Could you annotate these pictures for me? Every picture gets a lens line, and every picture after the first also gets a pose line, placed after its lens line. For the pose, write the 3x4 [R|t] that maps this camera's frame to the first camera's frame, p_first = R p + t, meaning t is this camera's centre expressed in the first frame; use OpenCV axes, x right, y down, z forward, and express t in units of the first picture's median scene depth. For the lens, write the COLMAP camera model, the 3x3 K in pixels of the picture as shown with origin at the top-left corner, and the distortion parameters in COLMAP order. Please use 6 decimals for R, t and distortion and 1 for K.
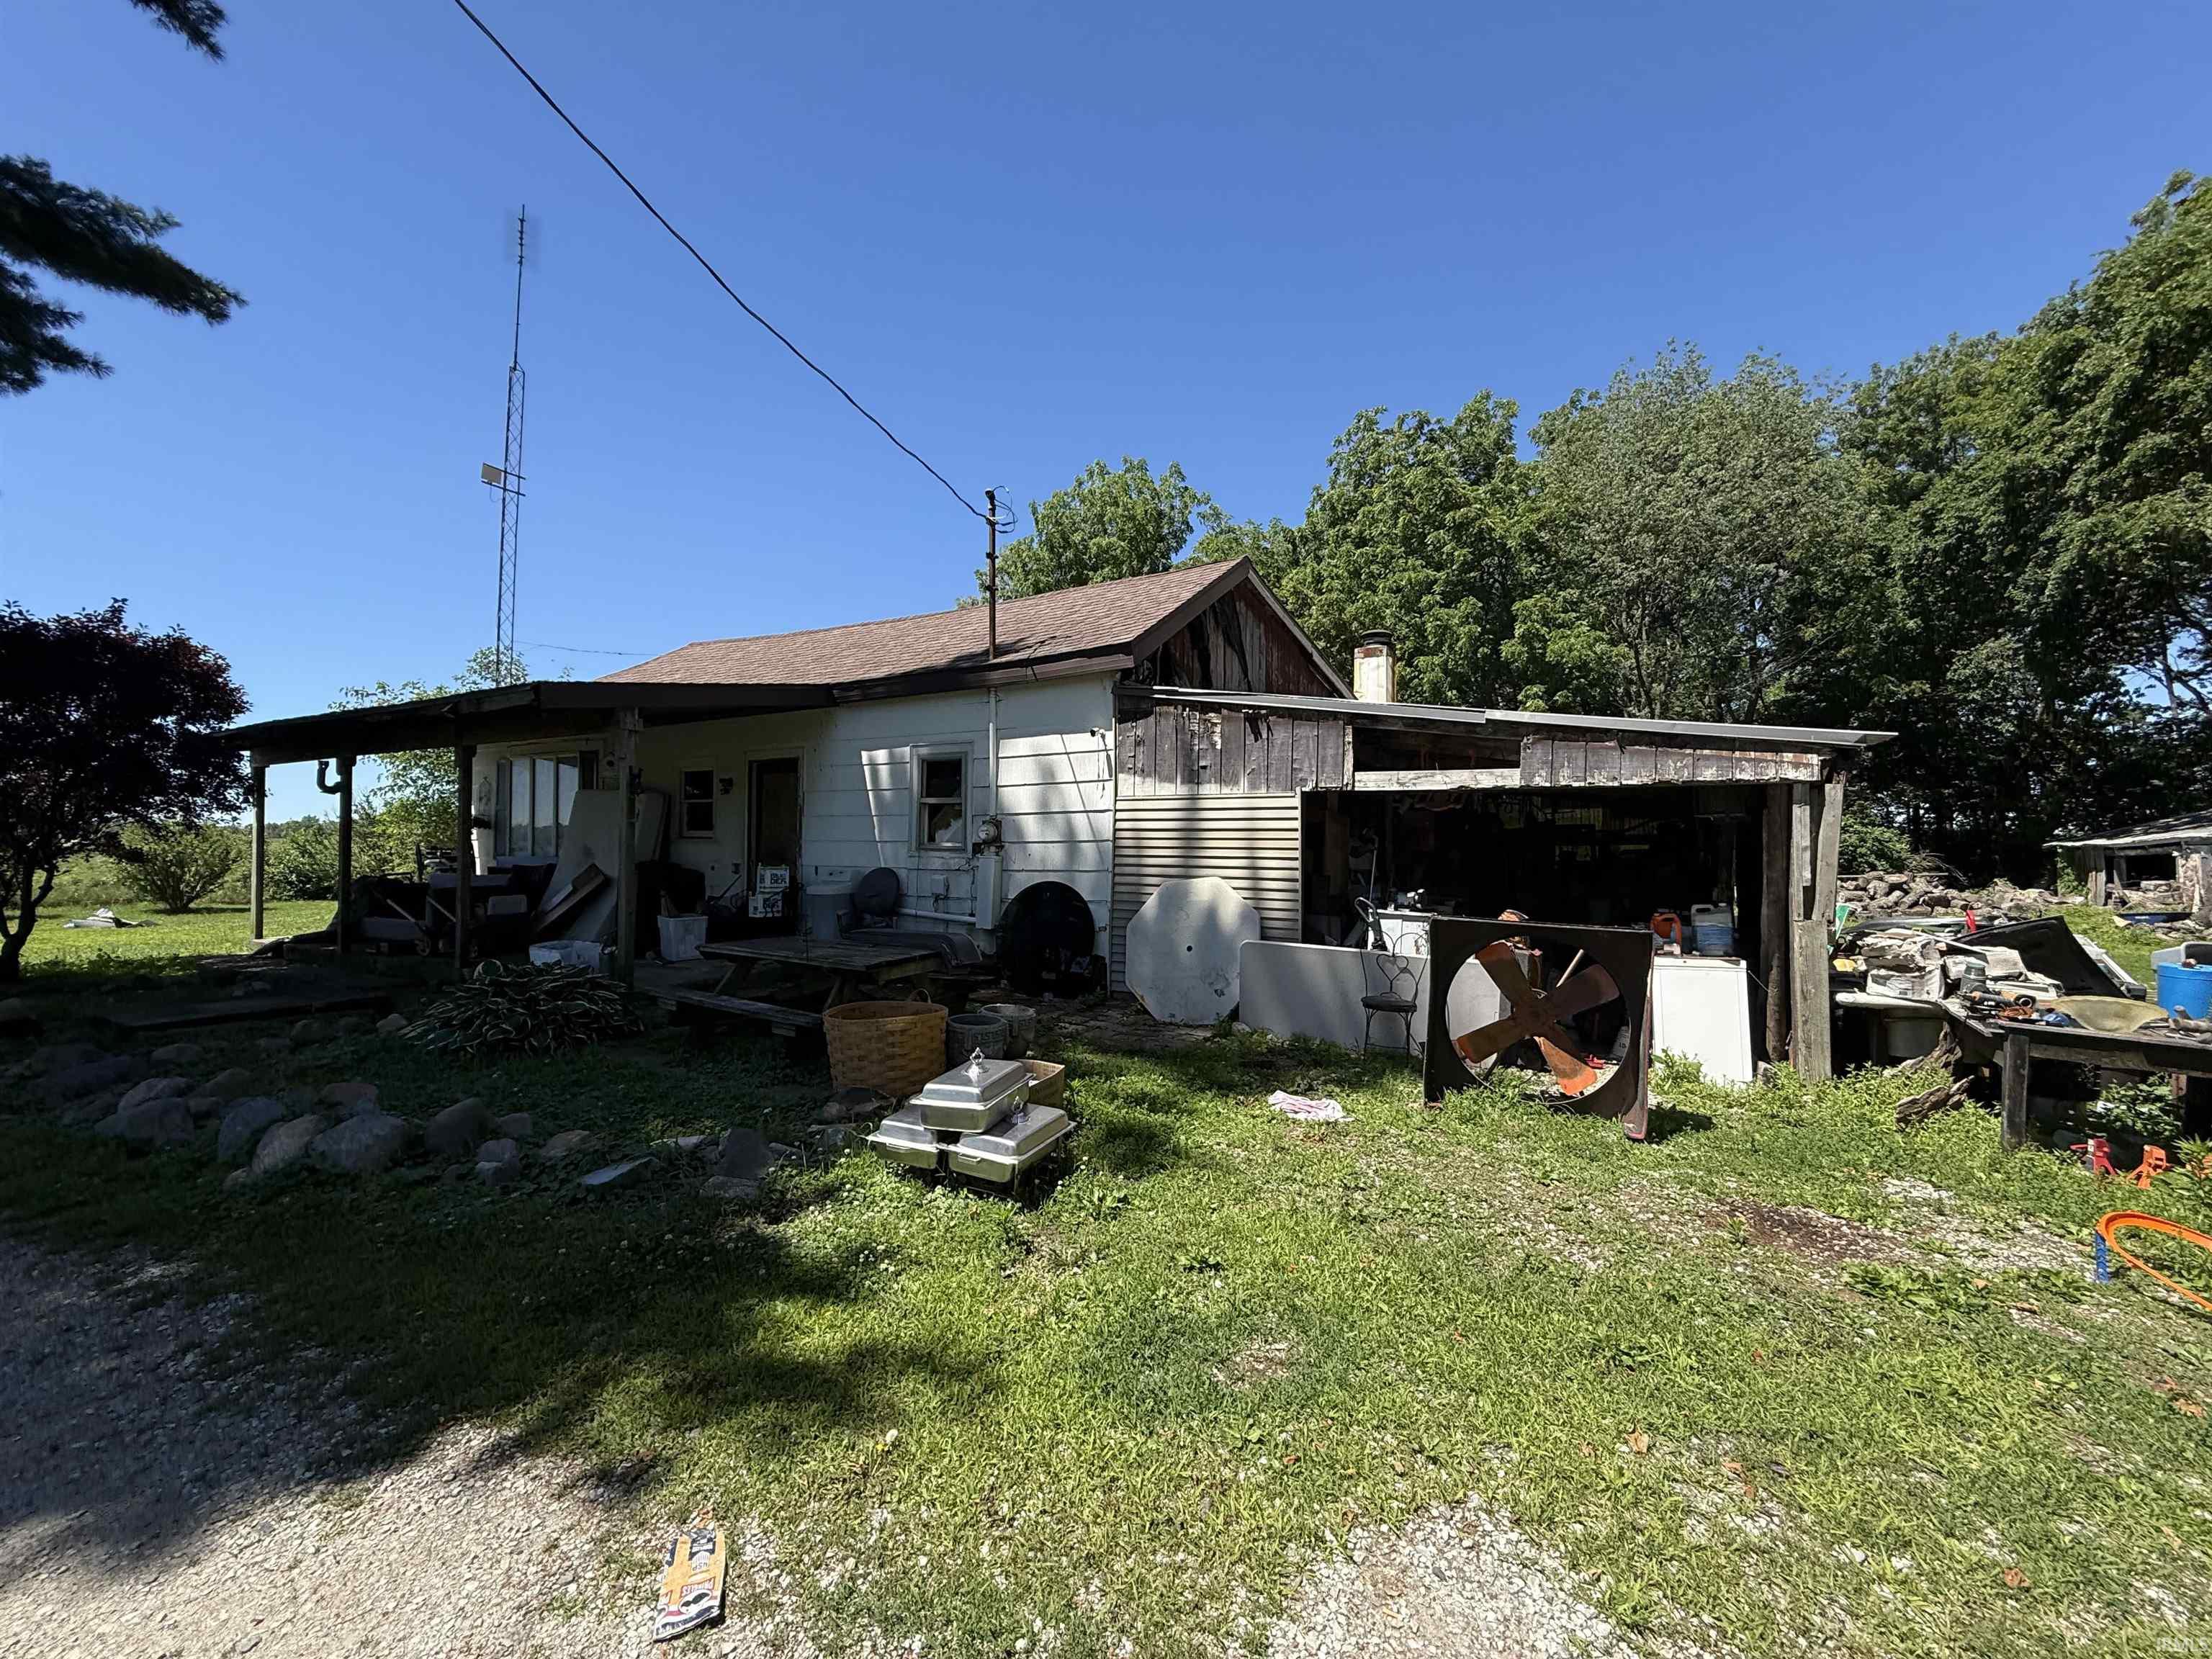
lens RADIAL K [[874.6, 0, 1109.5], [0, 874.6, 833.9], [0, 0, 1]] dist [0.000752, -0.000511]
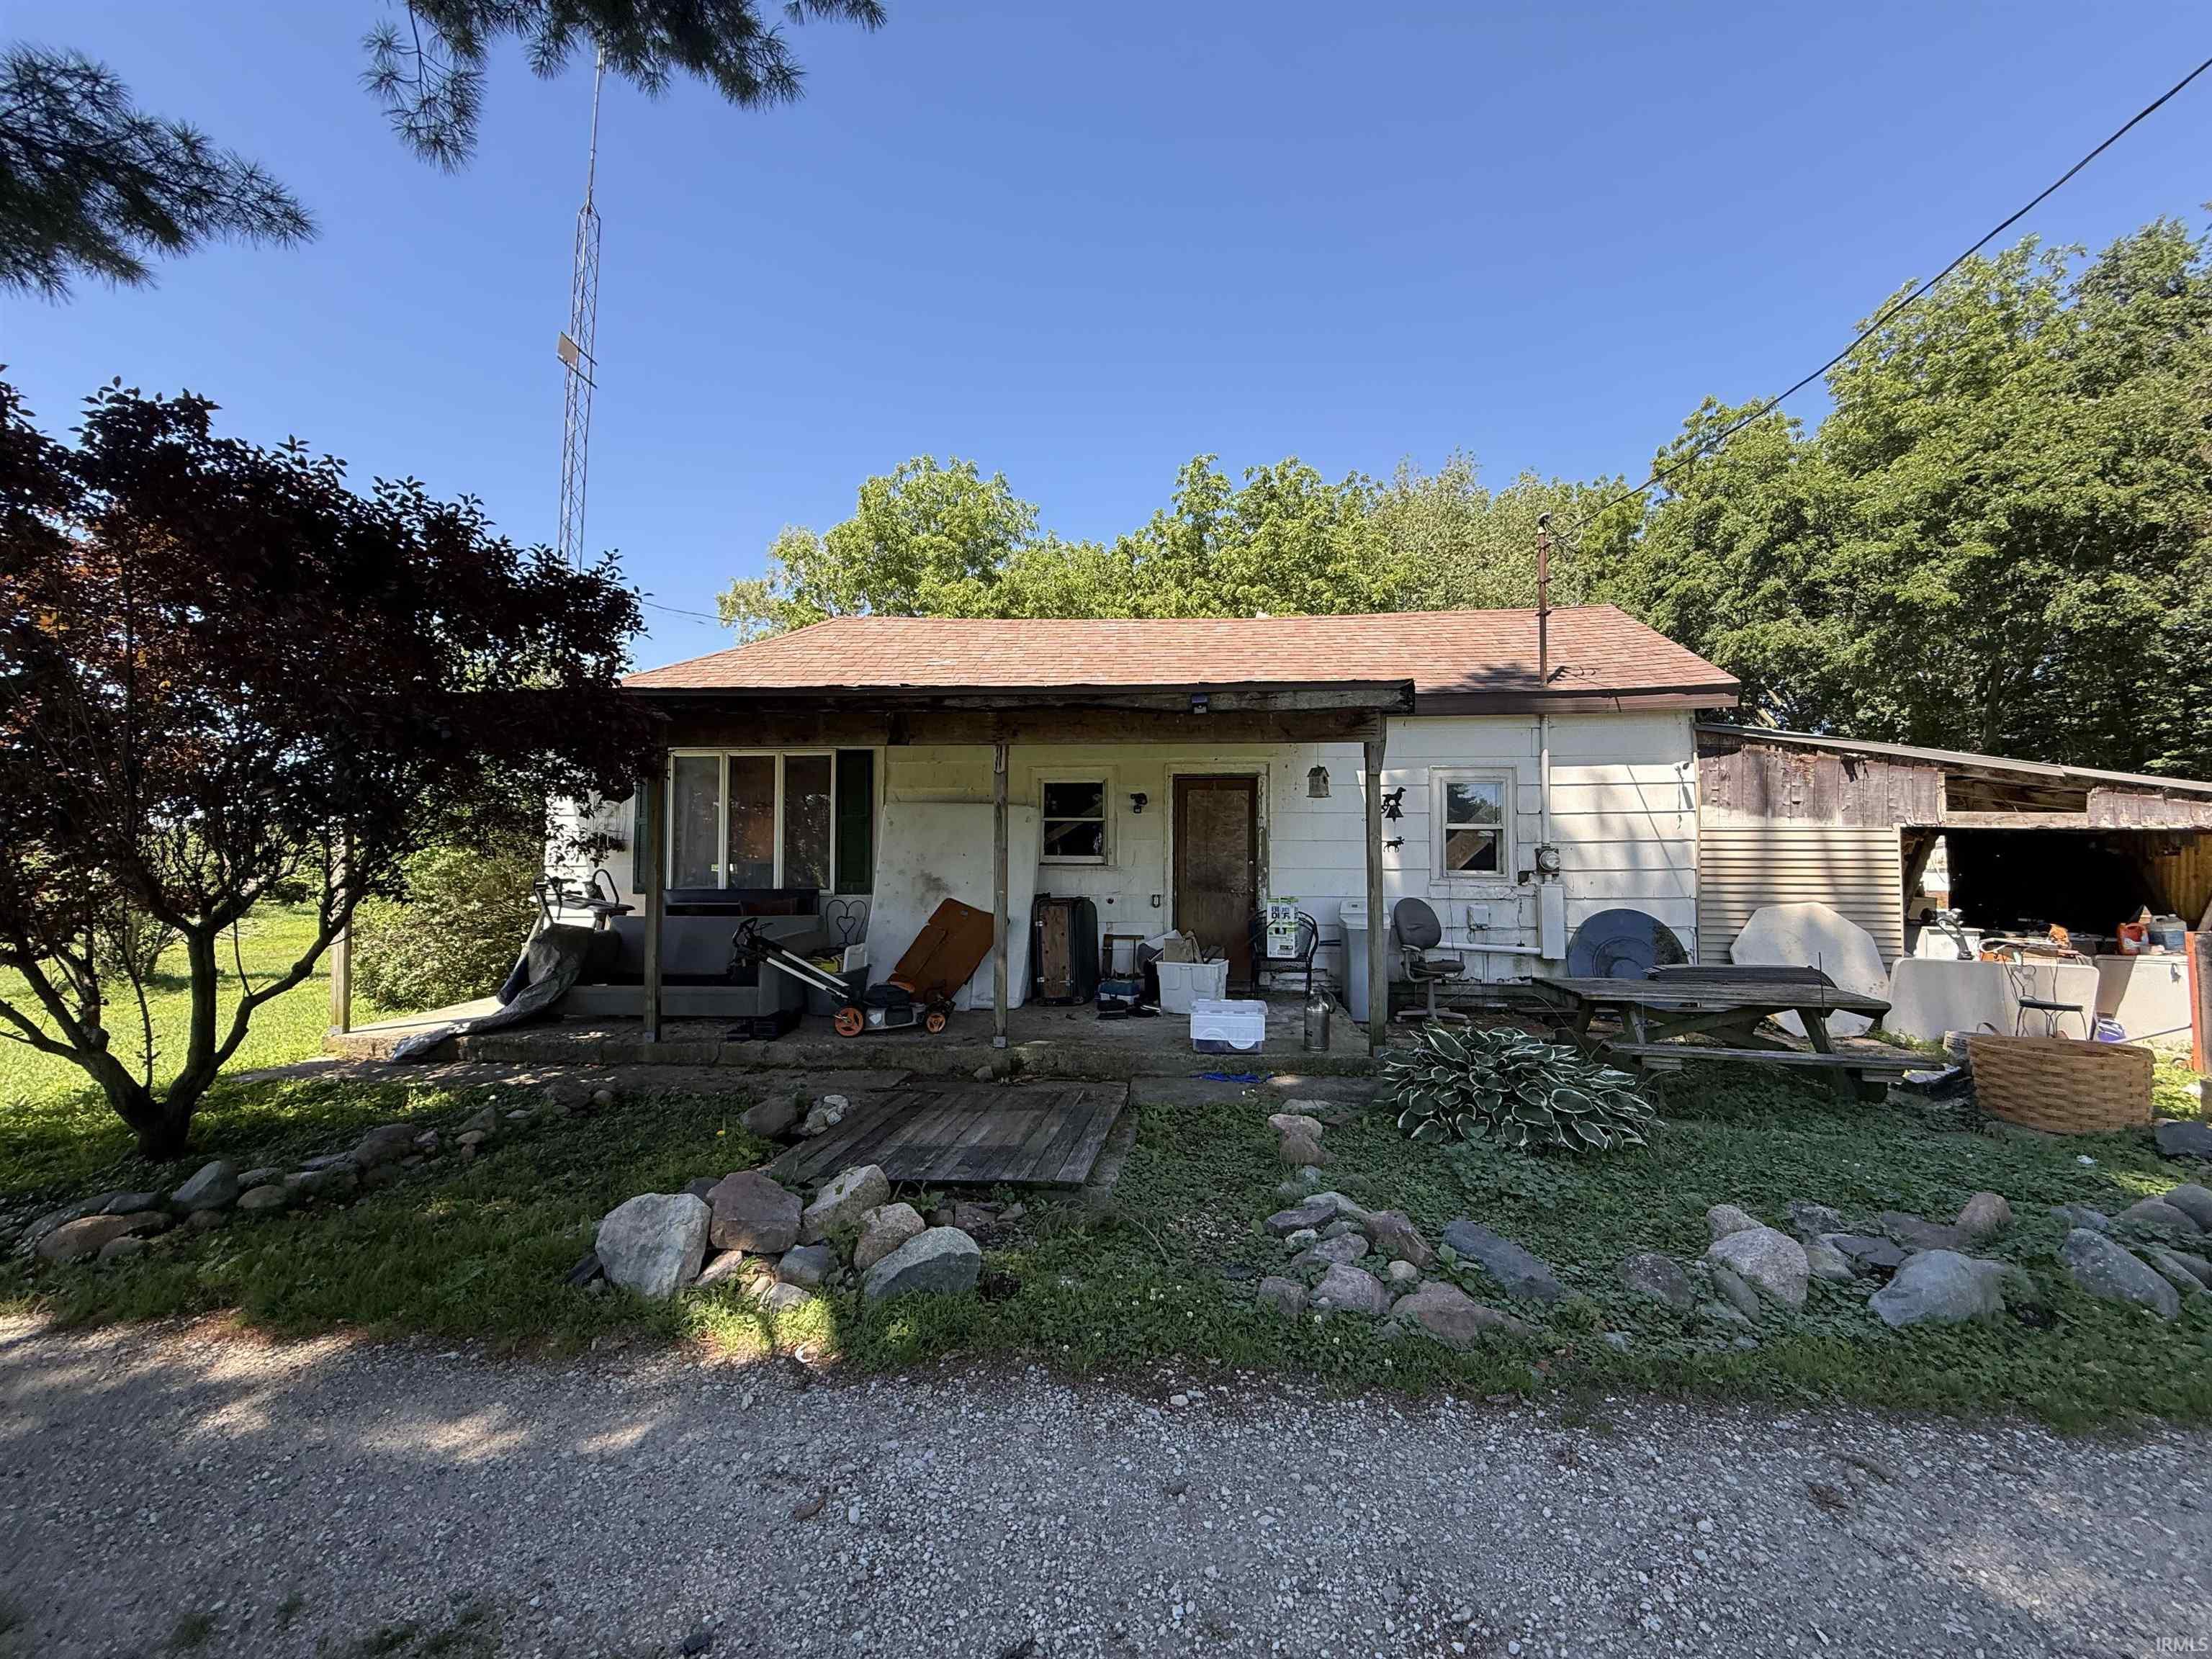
lens RADIAL K [[874.6, 0, 1107.8], [0, 874.6, 824.8], [0, 0, 1]] dist [0.000752, -0.000511]
pose [[0.913455, 0.012741, 0.406740, -1.057032], [-0.003224, 0.999705, -0.024075, -0.017235], [-0.406927, 0.020680, 0.913227, 0.321495]]
